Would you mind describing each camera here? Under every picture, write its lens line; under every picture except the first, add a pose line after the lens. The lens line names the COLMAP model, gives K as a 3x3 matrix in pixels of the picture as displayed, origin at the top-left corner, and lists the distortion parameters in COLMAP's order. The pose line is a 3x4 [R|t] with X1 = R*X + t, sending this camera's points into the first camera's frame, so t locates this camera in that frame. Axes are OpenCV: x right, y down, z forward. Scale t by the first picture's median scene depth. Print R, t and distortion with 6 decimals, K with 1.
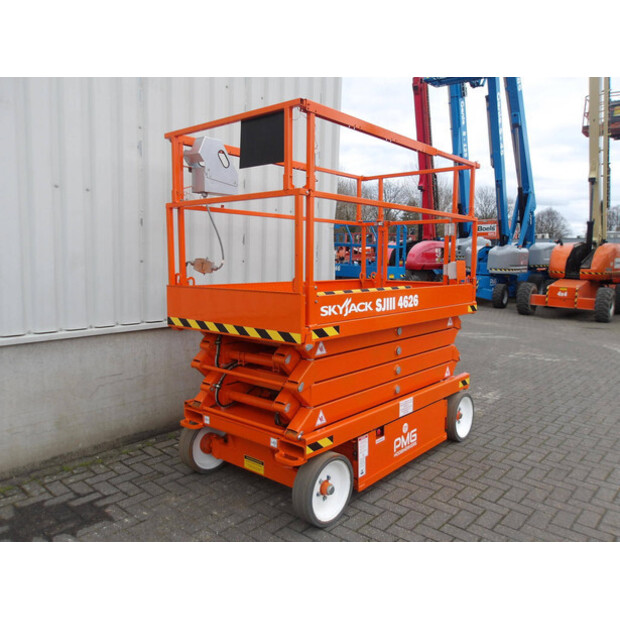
lens RADIAL K [[507.3, 0, 310.0], [0, 507.3, 310.0], [0, 0, 1]] dist [0.000068, 0.000921]
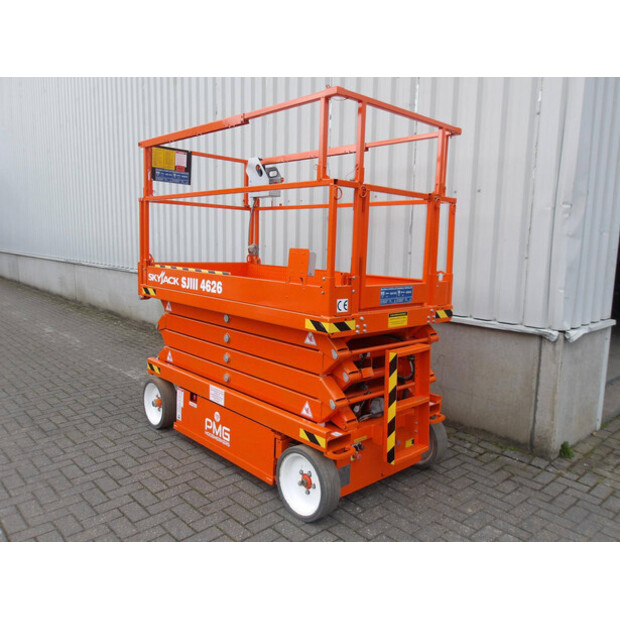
lens RADIAL K [[507.3, 0, 310.0], [0, 507.3, 310.0], [0, 0, 1]] dist [0.000068, 0.000921]
pose [[-0.115935, 0.118107, -0.986210, 1.186038], [-0.132546, 0.982185, 0.133206, -0.132853], [0.984373, 0.146162, -0.098215, 1.328627]]
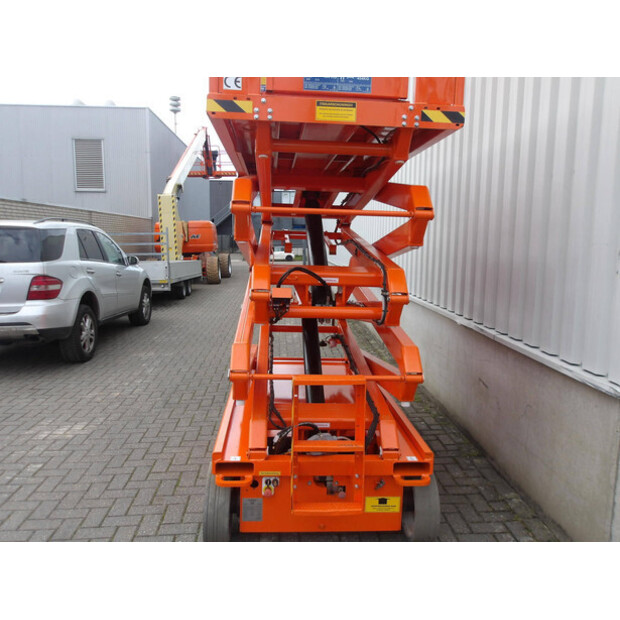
lens RADIAL K [[507.3, 0, 310.0], [0, 507.3, 310.0], [0, 0, 1]] dist [0.000068, 0.000921]
pose [[-0.710120, 0.064324, -0.701137, 0.810770], [-0.108551, 0.973910, 0.199291, -0.200393], [0.695663, 0.217629, -0.684610, 1.859131]]
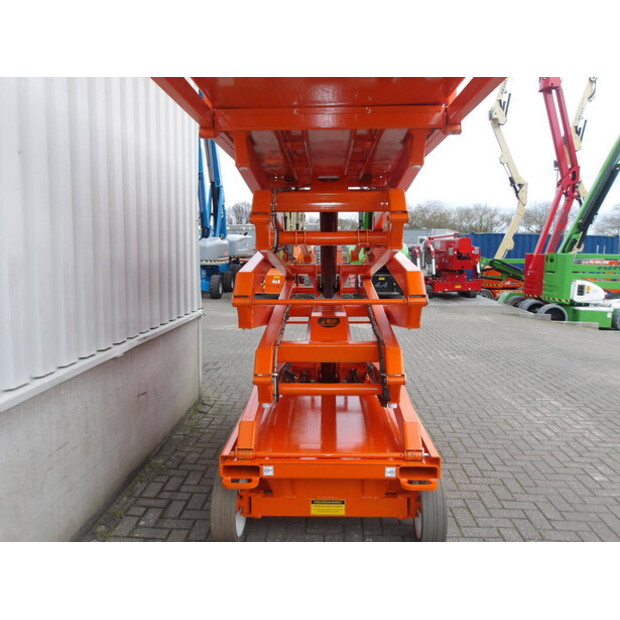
lens RADIAL K [[512.5, 0, 310.0], [0, 512.5, 310.0], [0, 0, 1]] dist [-0.002823, -0.002122]
pose [[0.780806, -0.086688, 0.618731, -0.605224], [0.076443, 0.996142, 0.043099, -0.054370], [-0.620080, 0.013646, 0.784420, 0.343577]]
